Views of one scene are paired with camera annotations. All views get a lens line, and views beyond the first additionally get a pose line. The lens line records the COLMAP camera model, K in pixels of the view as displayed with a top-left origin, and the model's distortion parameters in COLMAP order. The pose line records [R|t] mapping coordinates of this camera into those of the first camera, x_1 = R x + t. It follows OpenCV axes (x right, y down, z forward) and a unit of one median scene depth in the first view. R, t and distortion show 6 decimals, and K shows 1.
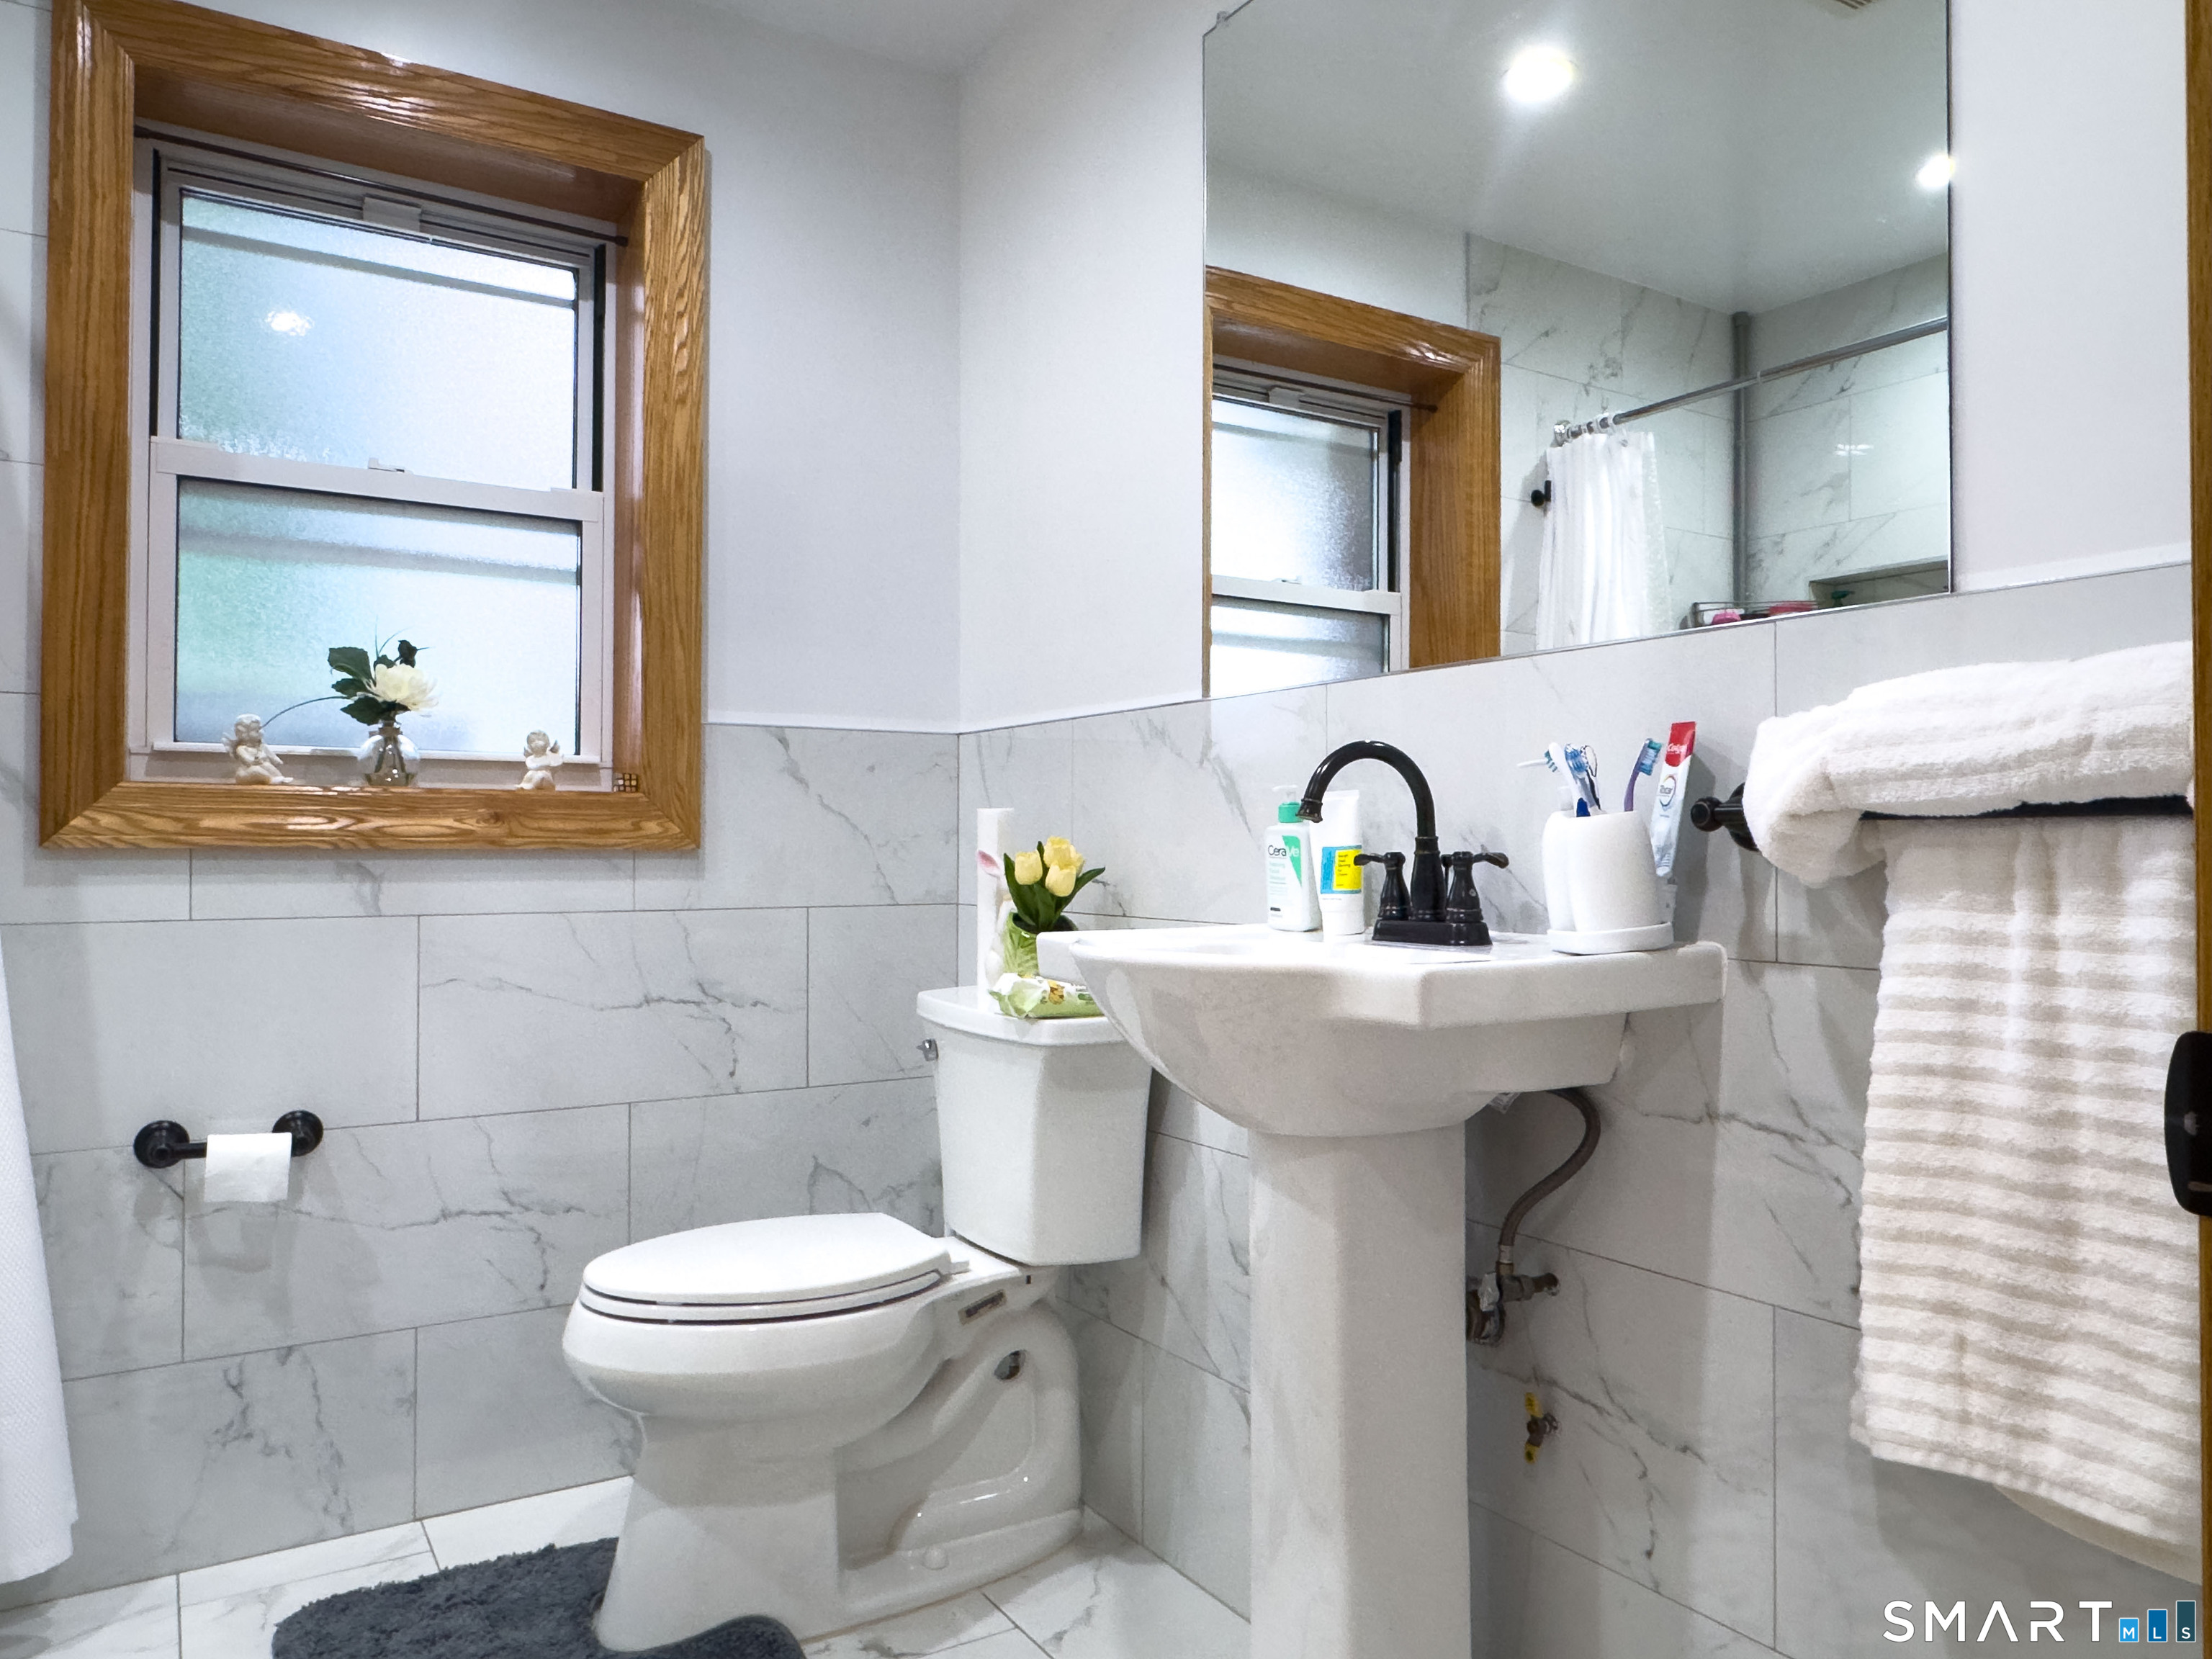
lens RADIAL K [[1526.9, 0, 1101.4], [0, 1526.9, 827.6], [0, 0, 1]] dist [-0.002776, 0.003433]
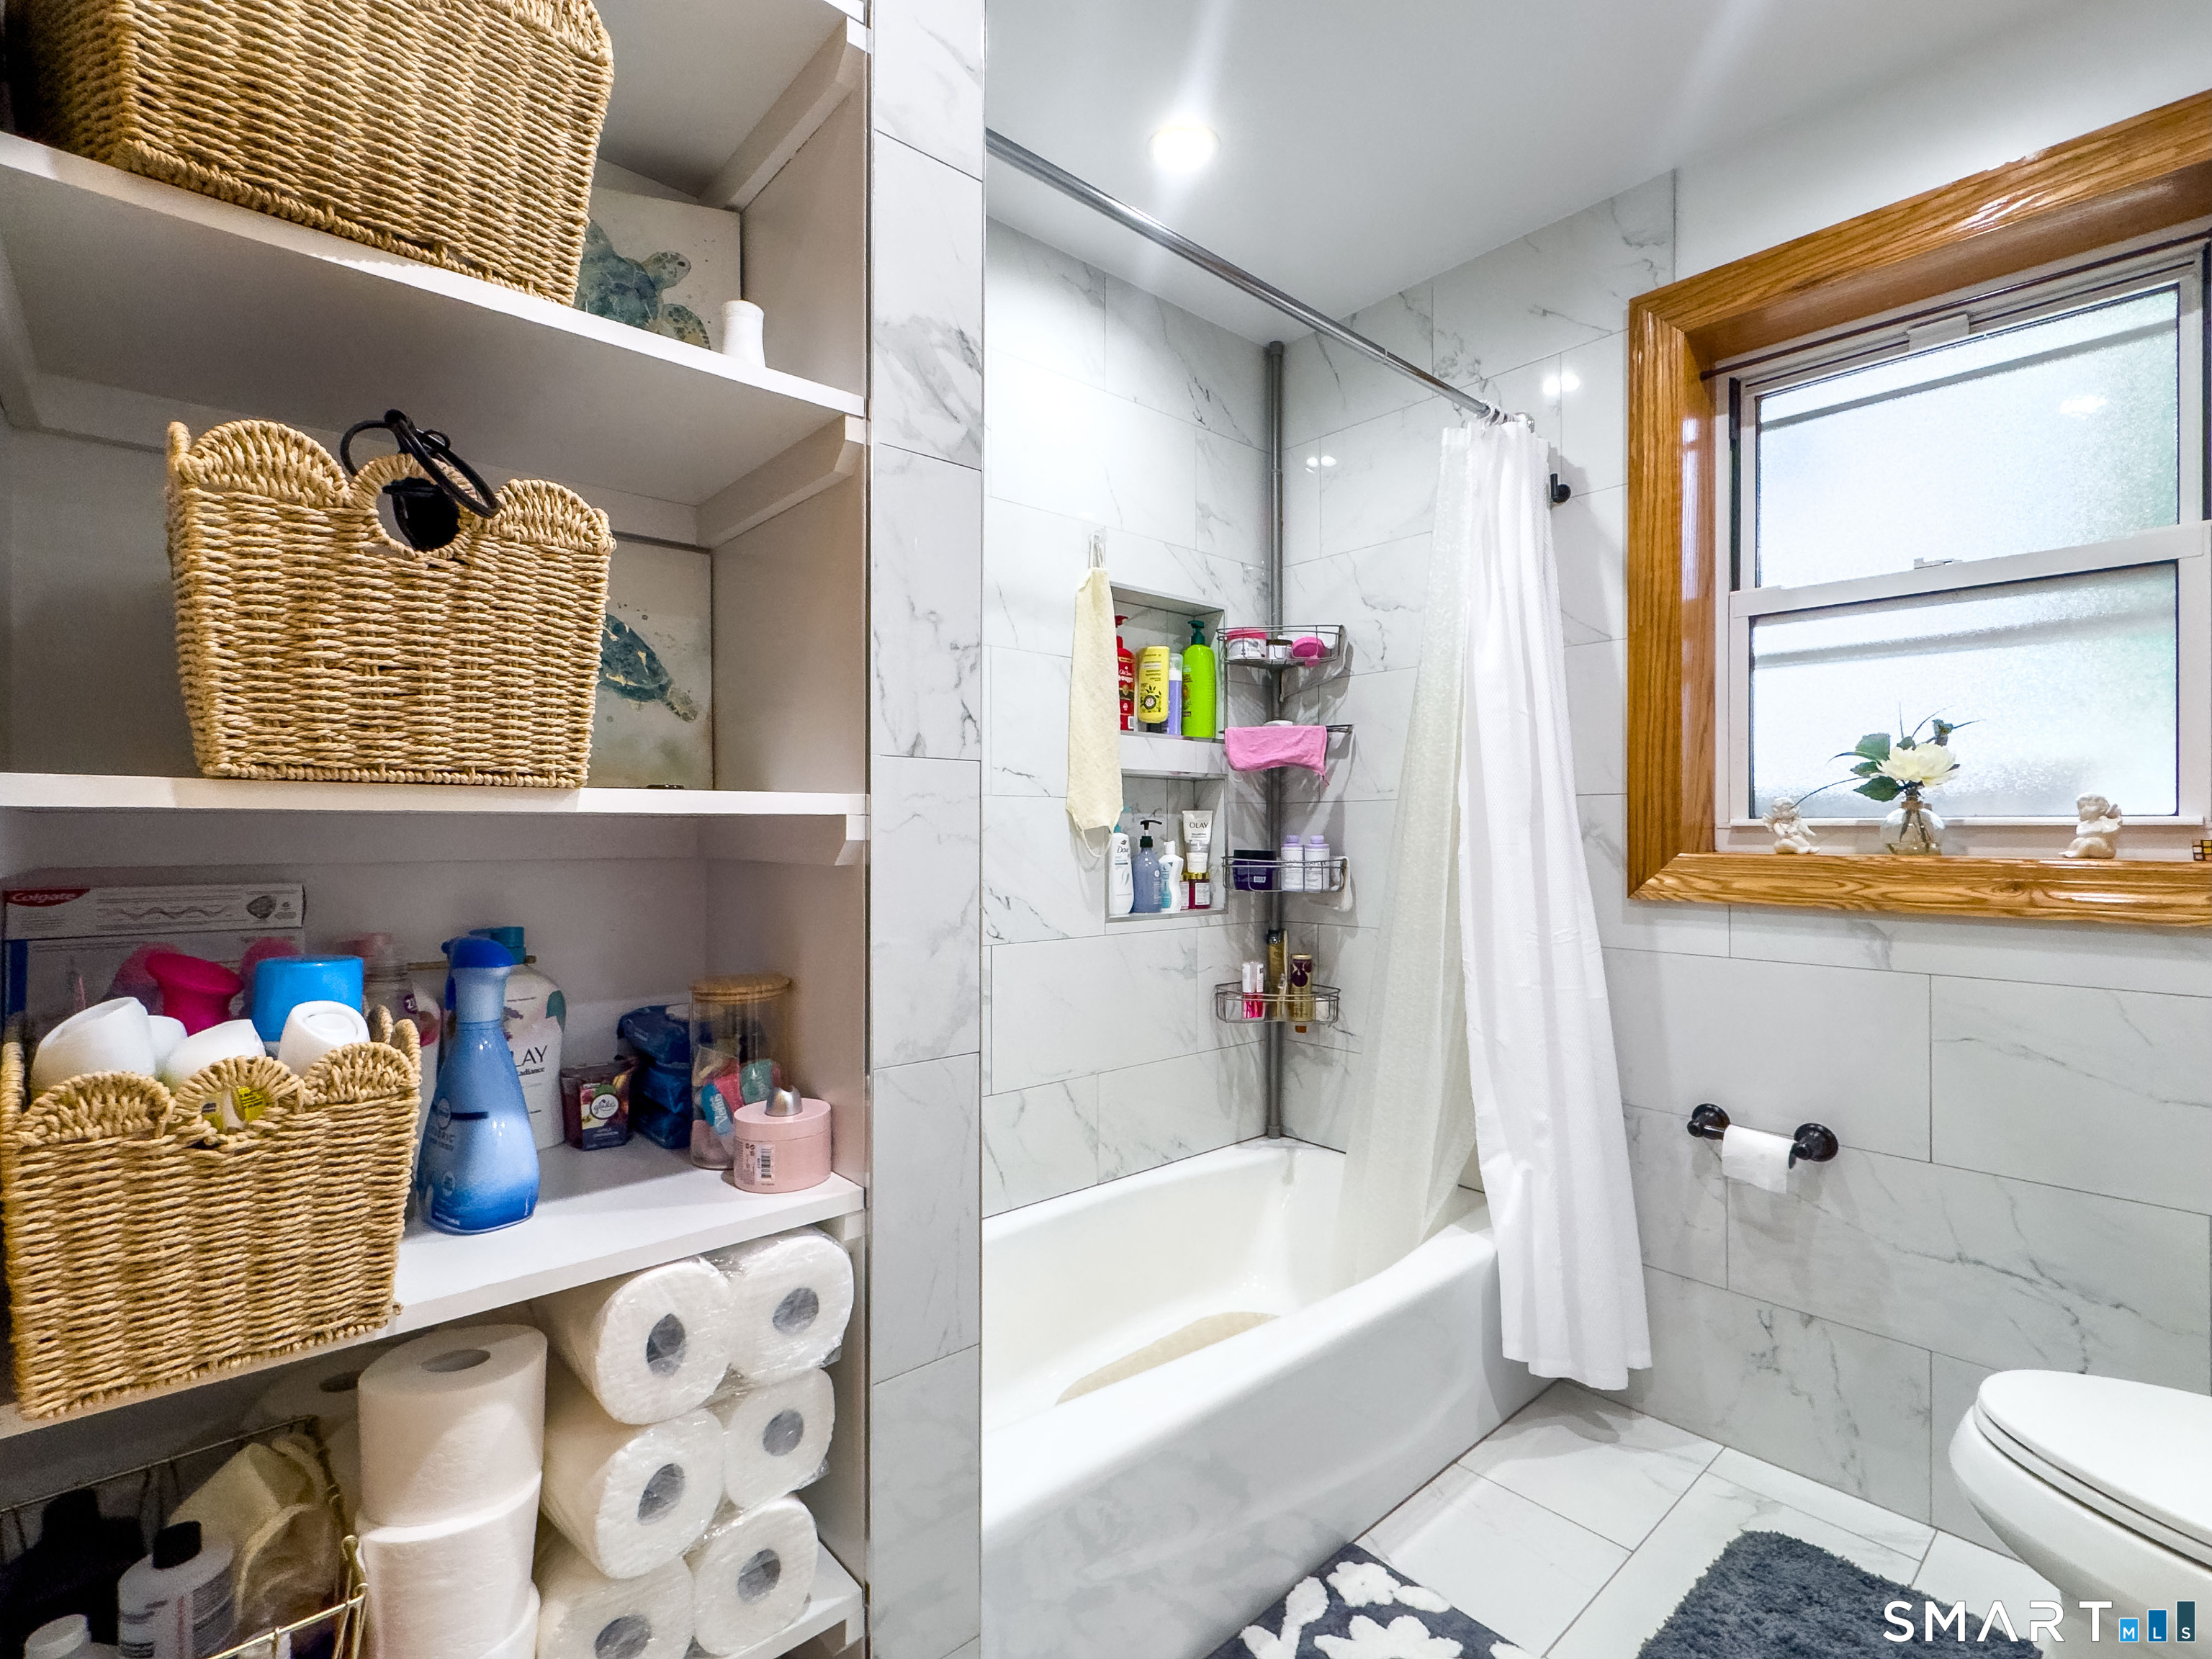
lens RADIAL K [[1041.1, 0, 1100.9], [0, 1041.1, 830.7], [0, 0, 1]] dist [0.001516, 0.000111]
pose [[0.170700, -0.001734, -0.985321, 0.200365], [0.011645, 0.999932, 0.000258, -0.056203], [0.985254, -0.011518, 0.170709, 0.312526]]
